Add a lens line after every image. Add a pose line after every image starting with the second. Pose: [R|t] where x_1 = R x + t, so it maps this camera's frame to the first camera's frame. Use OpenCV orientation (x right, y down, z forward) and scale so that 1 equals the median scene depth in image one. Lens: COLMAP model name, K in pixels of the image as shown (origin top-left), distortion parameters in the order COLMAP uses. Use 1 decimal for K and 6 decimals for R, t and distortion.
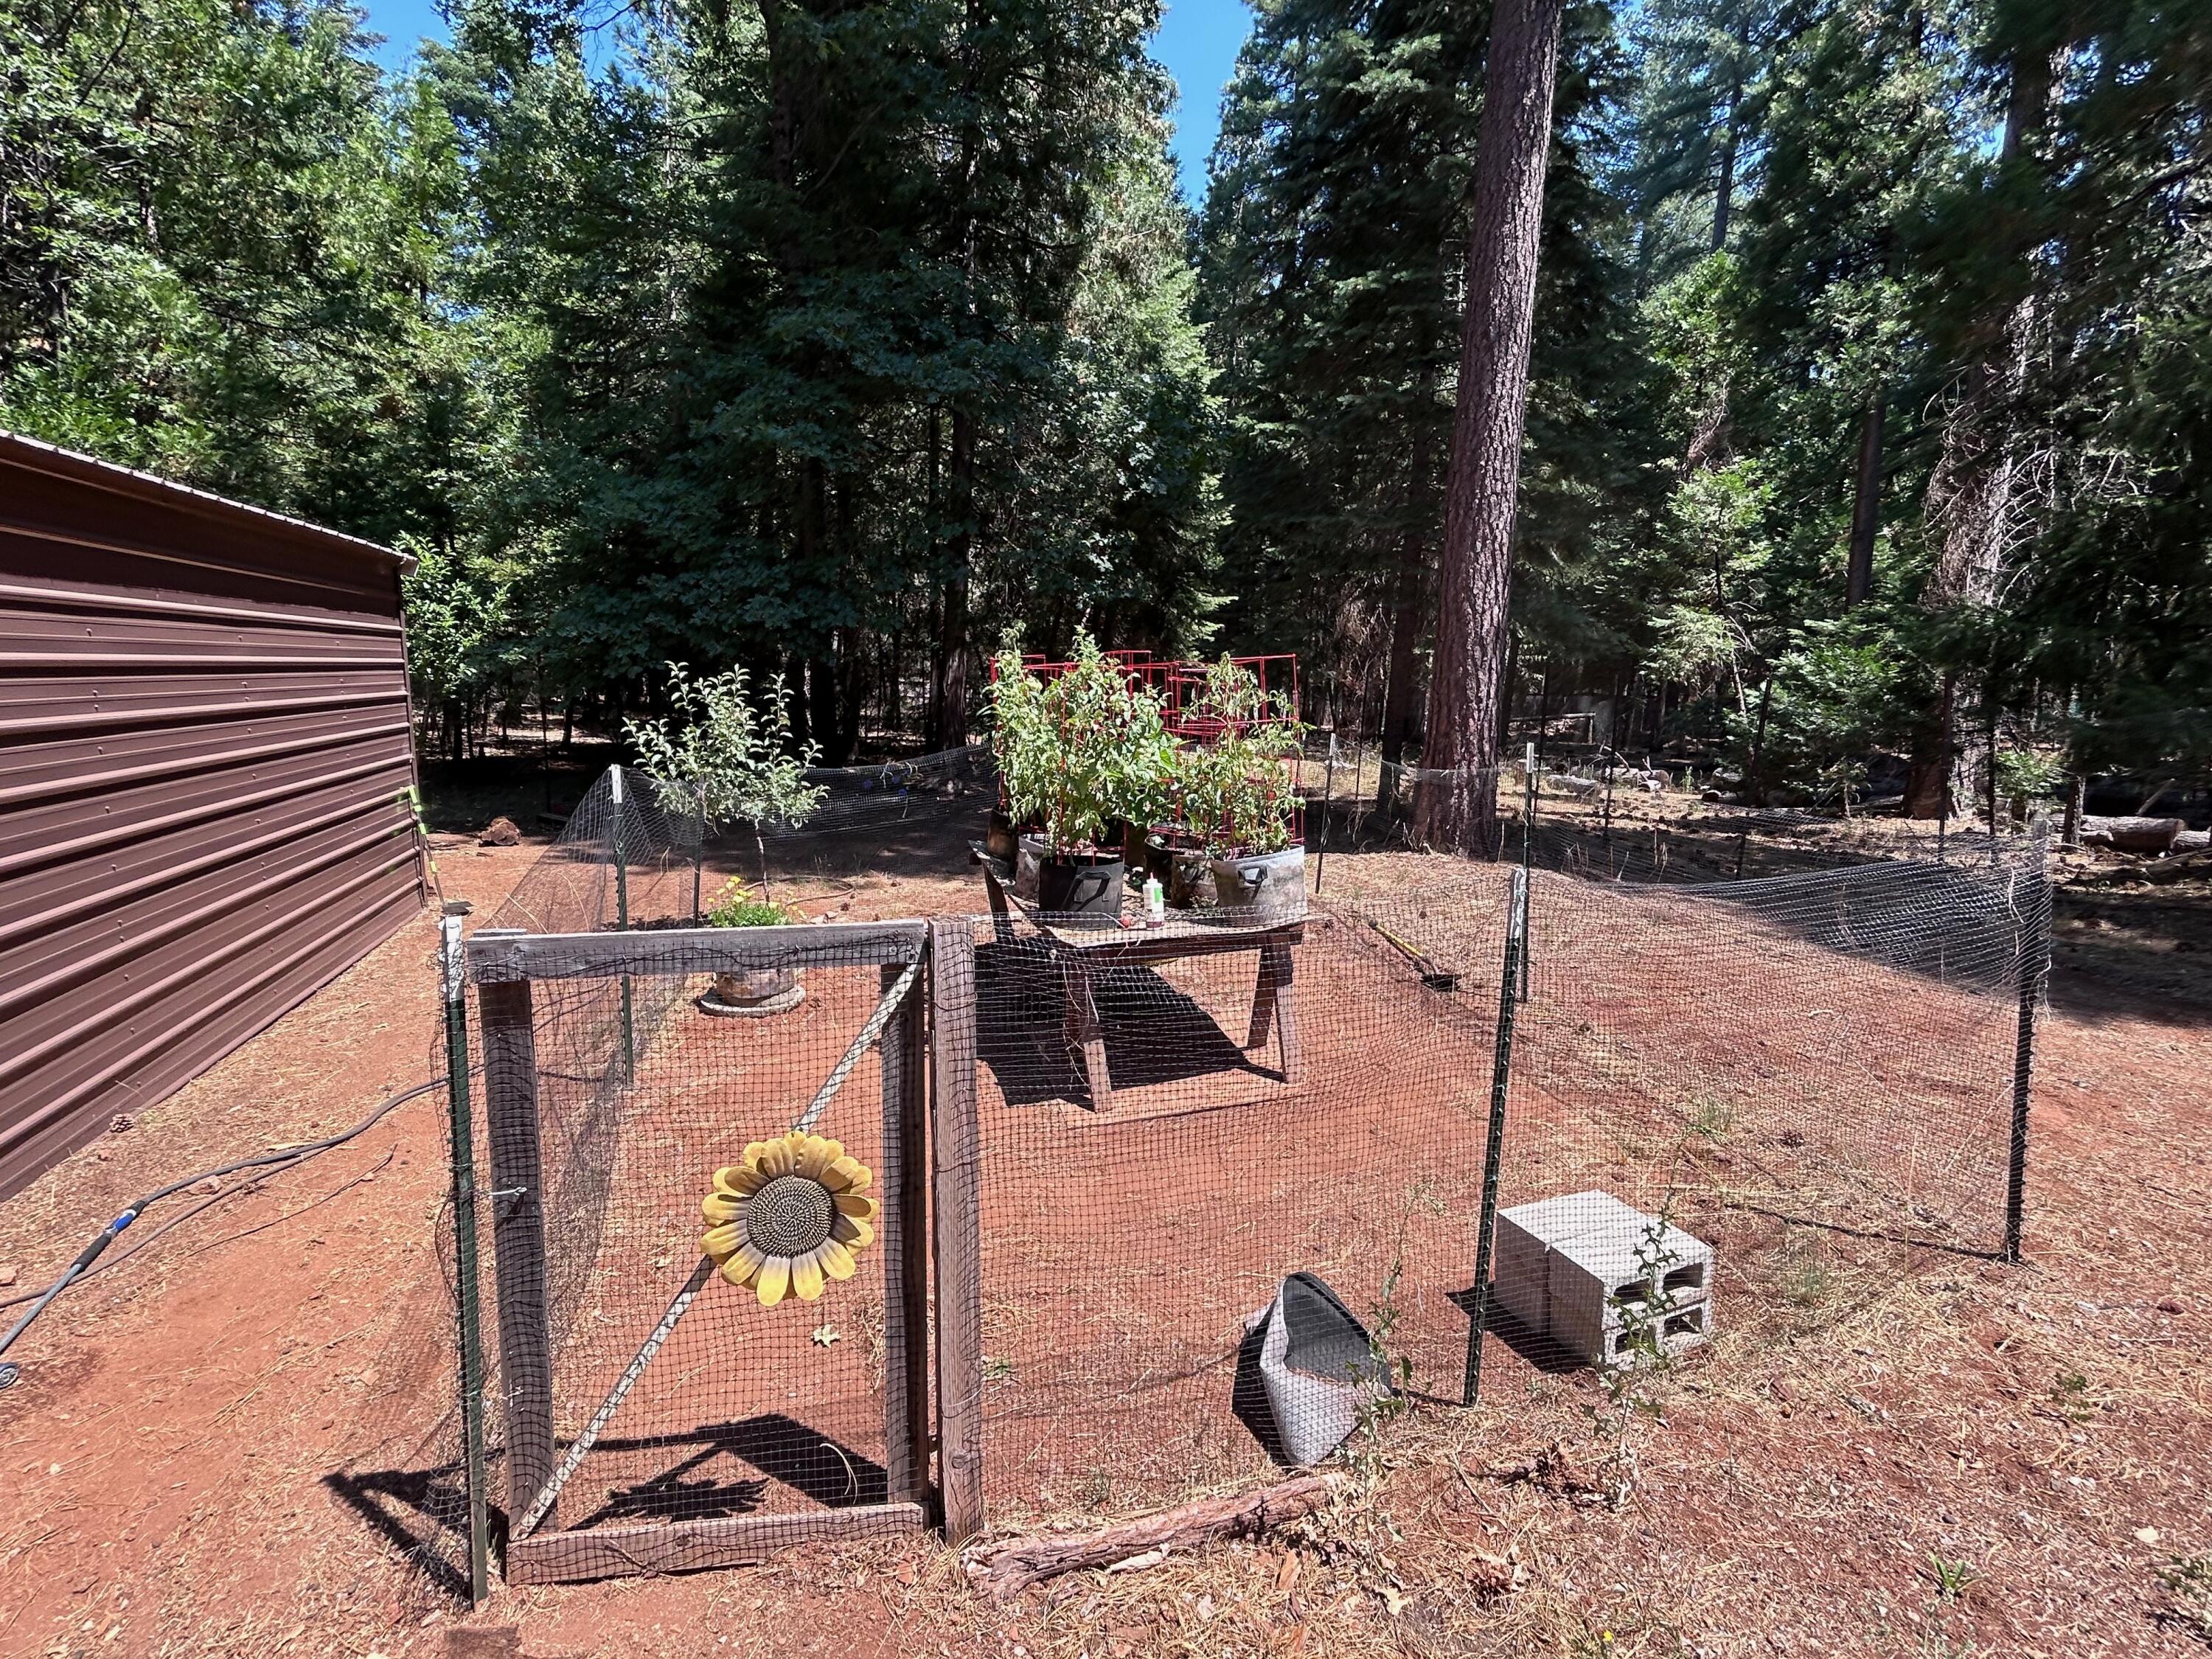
lens RADIAL K [[1002.9, 0, 1100.1], [0, 1002.9, 833.2], [0, 0, 1]] dist [-0.011813, 0.007477]
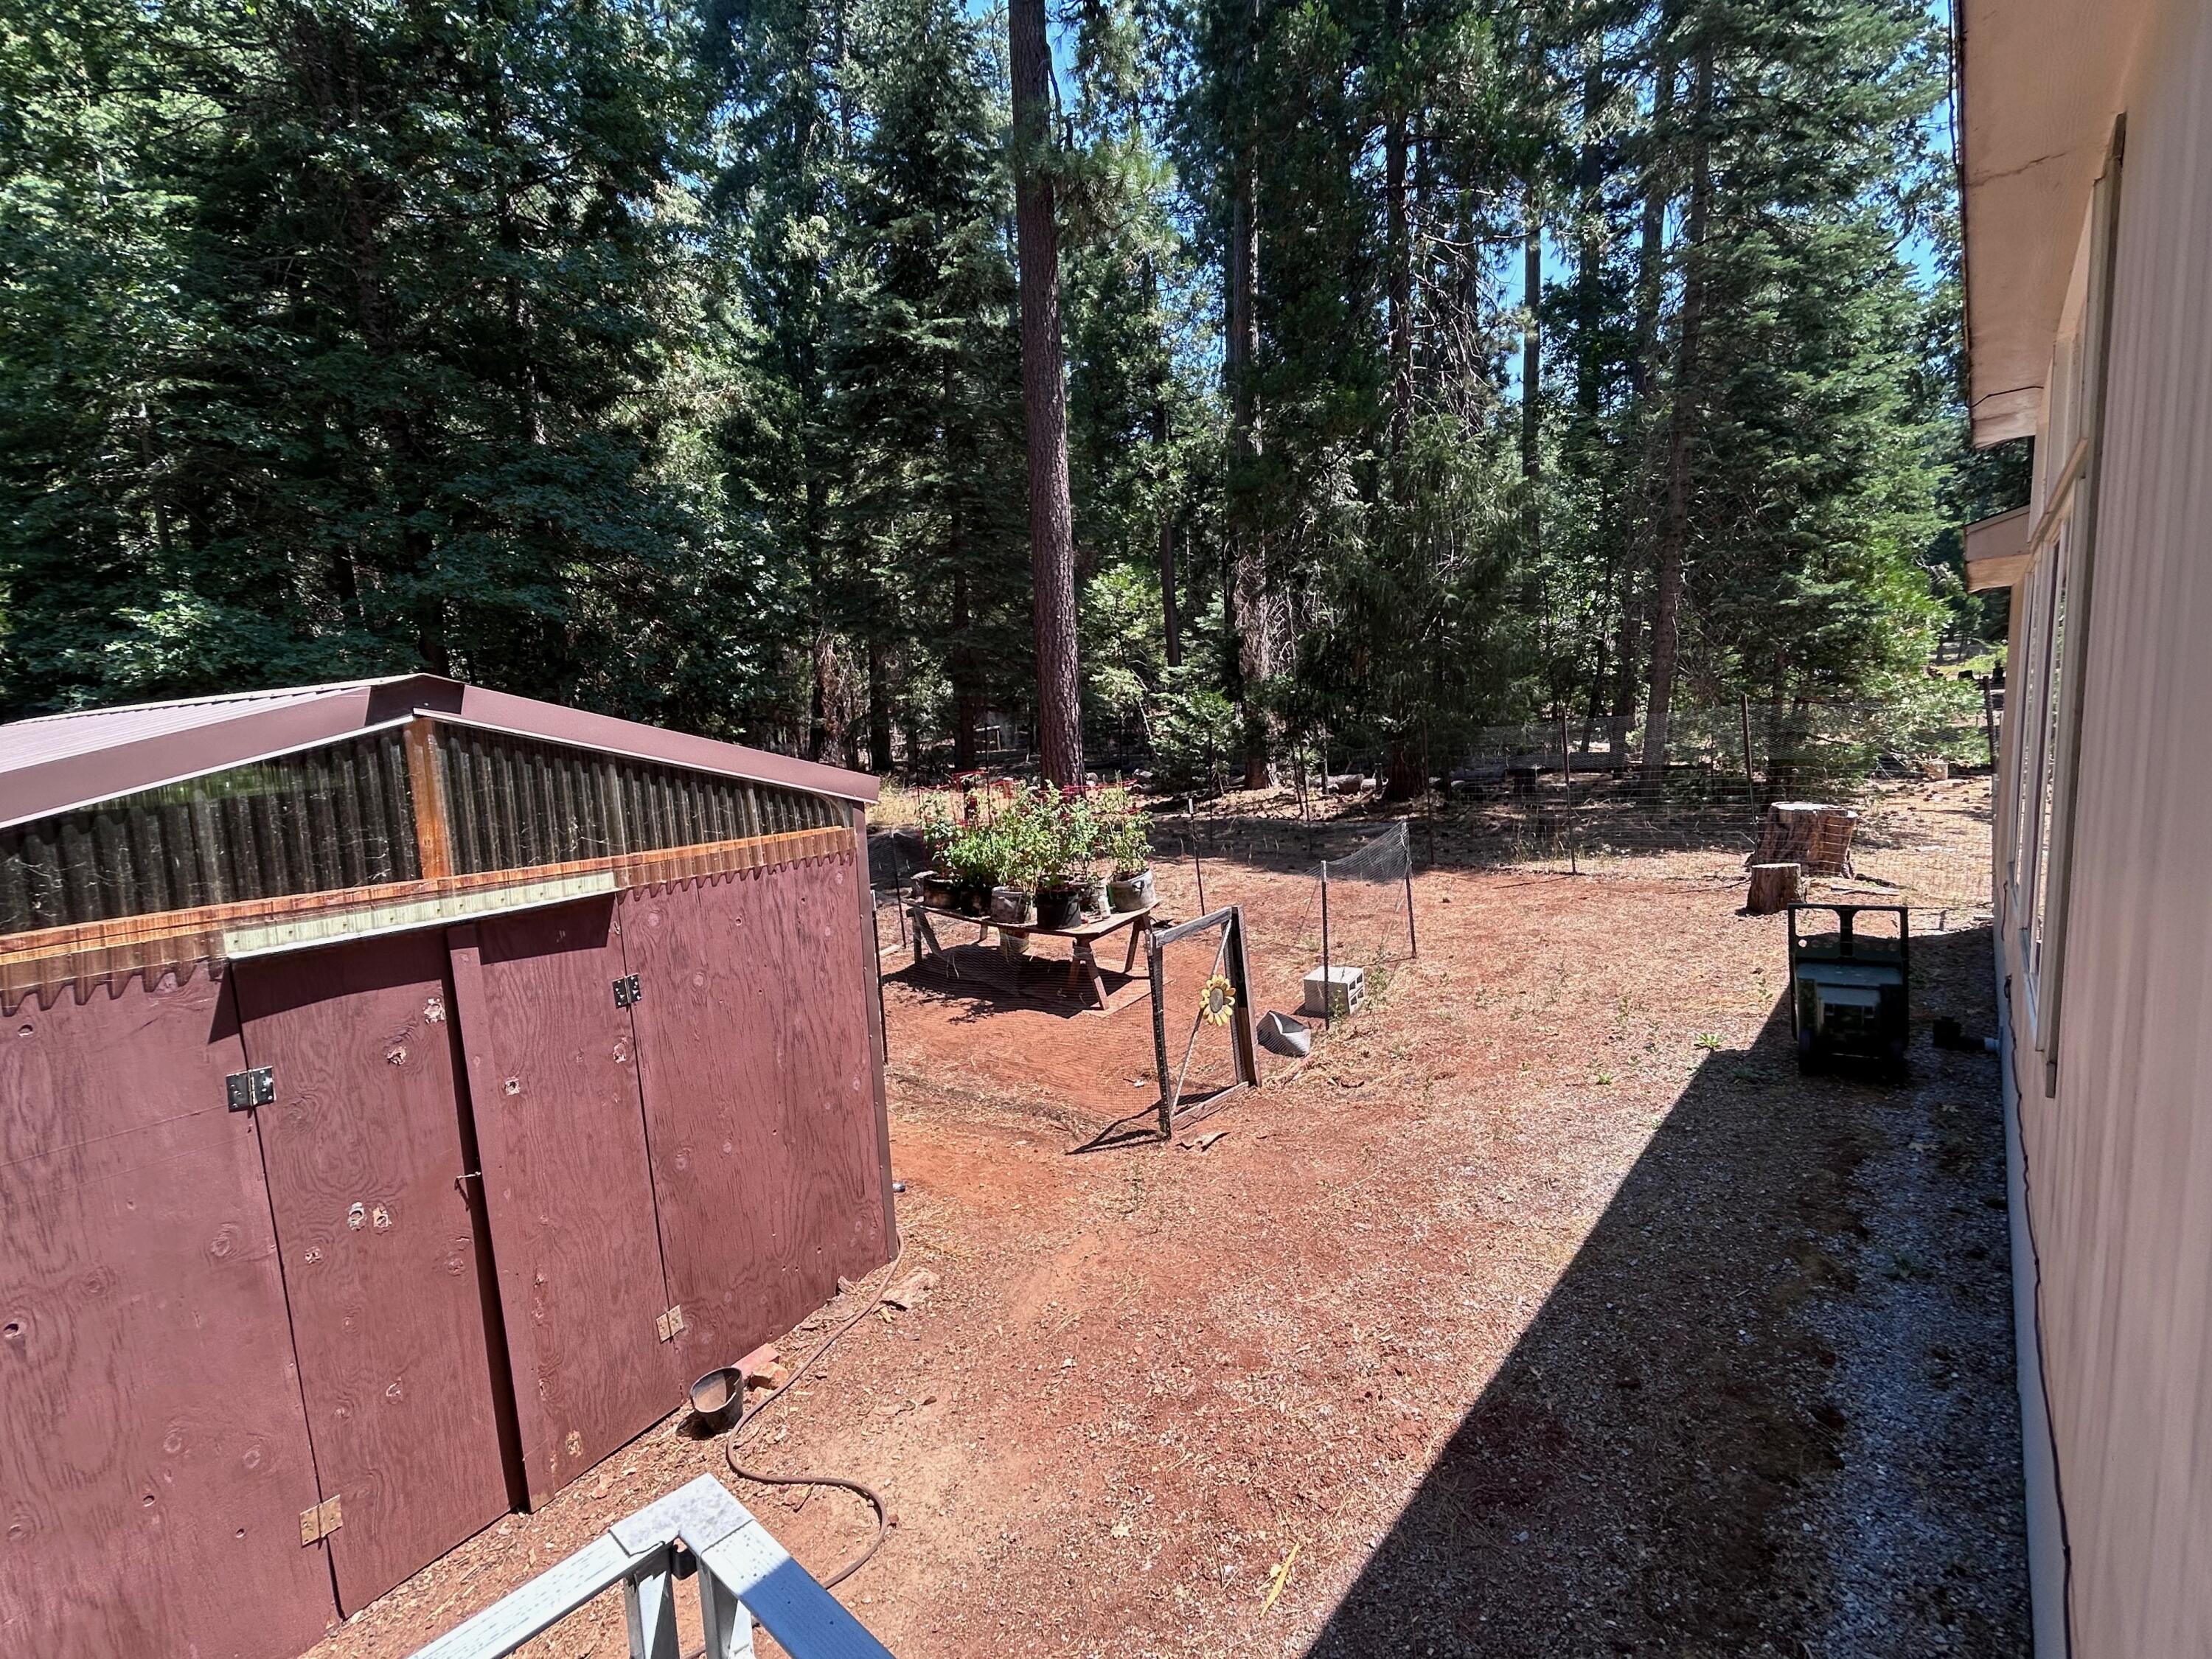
lens RADIAL K [[1002.9, 0, 1114.9], [0, 1002.9, 821.8], [0, 0, 1]] dist [-0.011813, 0.007477]
pose [[0.799249, -0.147151, 0.582708, -0.378401], [0.157098, 0.987005, 0.033771, -0.057511], [-0.580105, 0.064551, 0.811980, -0.242177]]
